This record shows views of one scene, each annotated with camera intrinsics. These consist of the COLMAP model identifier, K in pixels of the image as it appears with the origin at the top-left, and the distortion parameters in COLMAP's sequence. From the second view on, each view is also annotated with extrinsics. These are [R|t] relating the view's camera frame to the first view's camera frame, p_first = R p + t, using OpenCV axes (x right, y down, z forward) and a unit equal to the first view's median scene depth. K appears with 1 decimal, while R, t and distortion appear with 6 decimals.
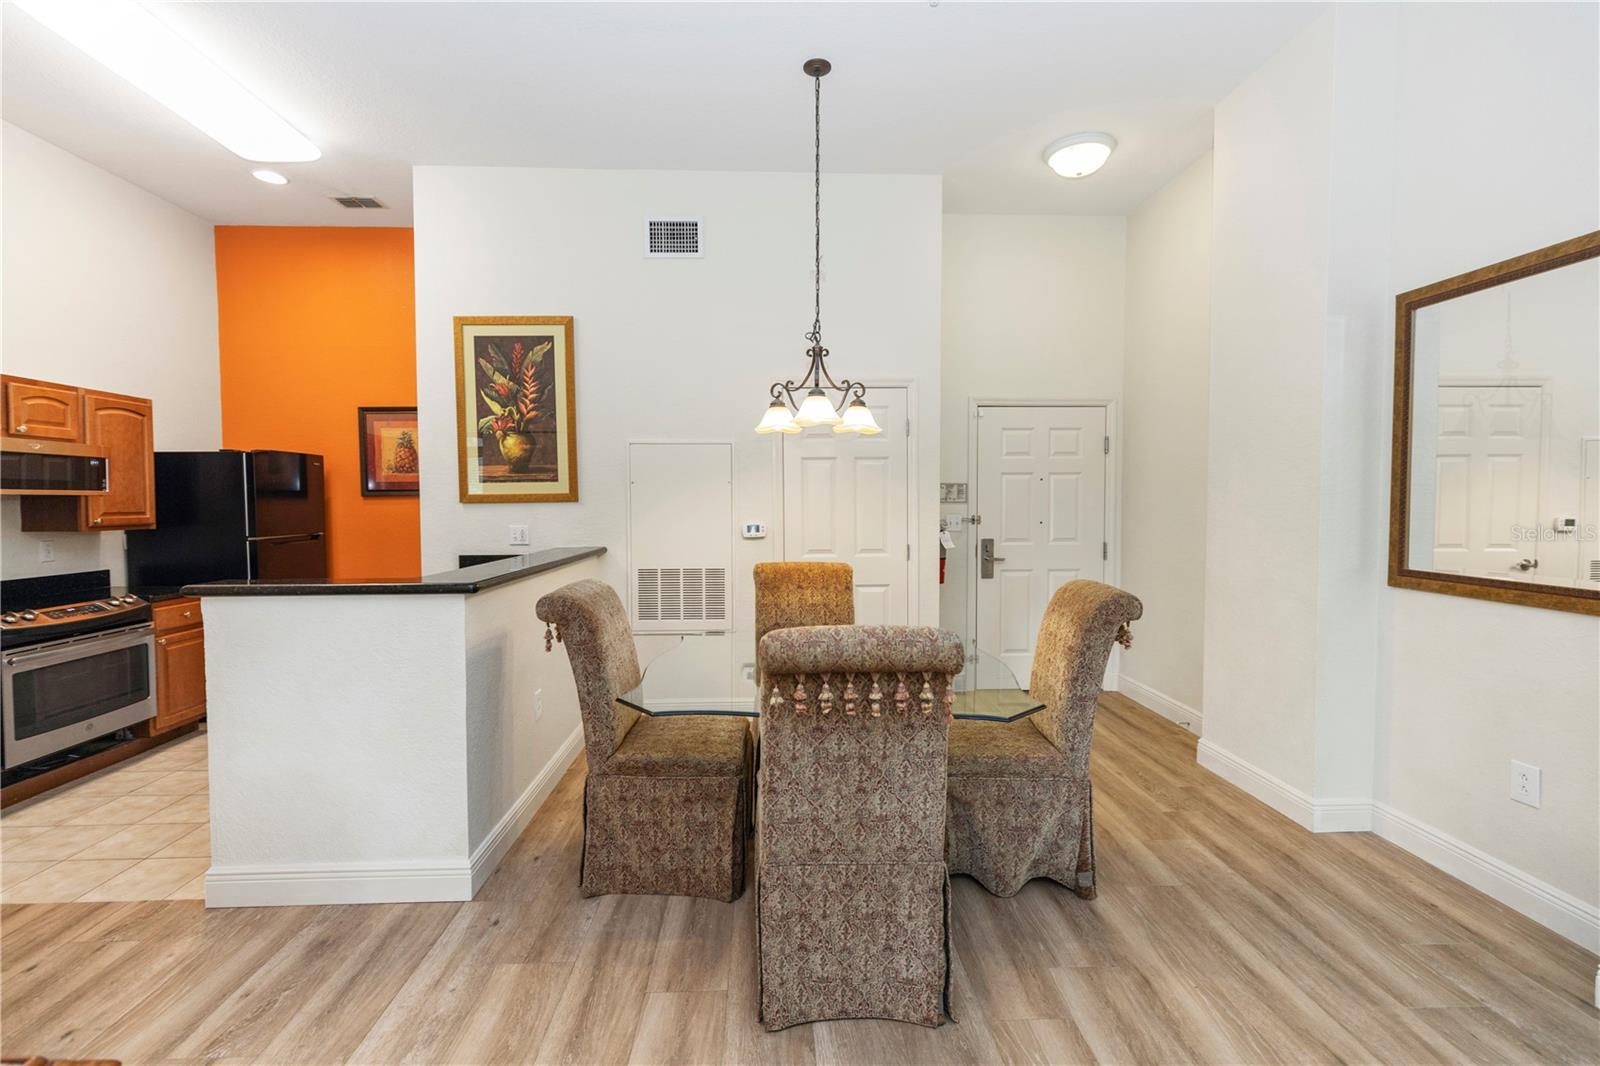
lens RADIAL K [[706.9, 0, 797.7], [0, 706.9, 523.7], [0, 0, 1]] dist [0.004438, -0.000205]
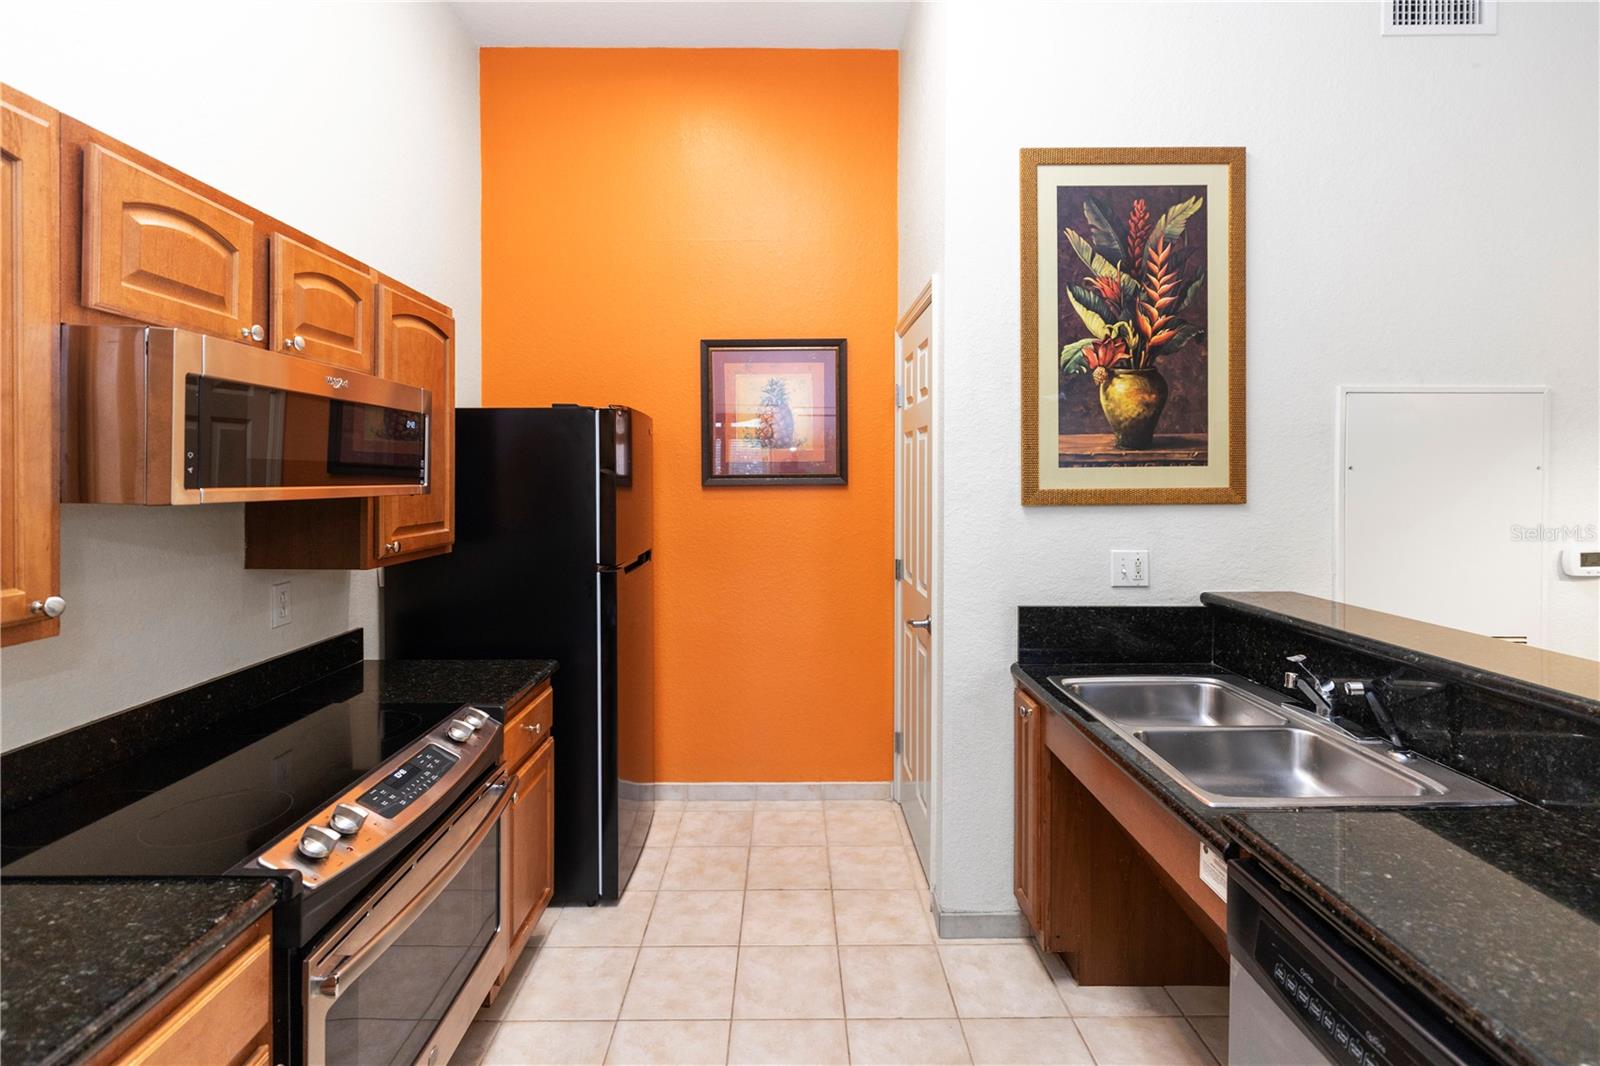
lens RADIAL K [[706.9, 0, 791.9], [0, 706.9, 477.9], [0, 0, 1]] dist [0.004438, -0.000205]
pose [[0.999583, 0.003999, -0.028604, -0.633754], [-0.004726, 0.999667, -0.025362, -0.035931], [0.028493, 0.025487, 0.999269, 0.476165]]
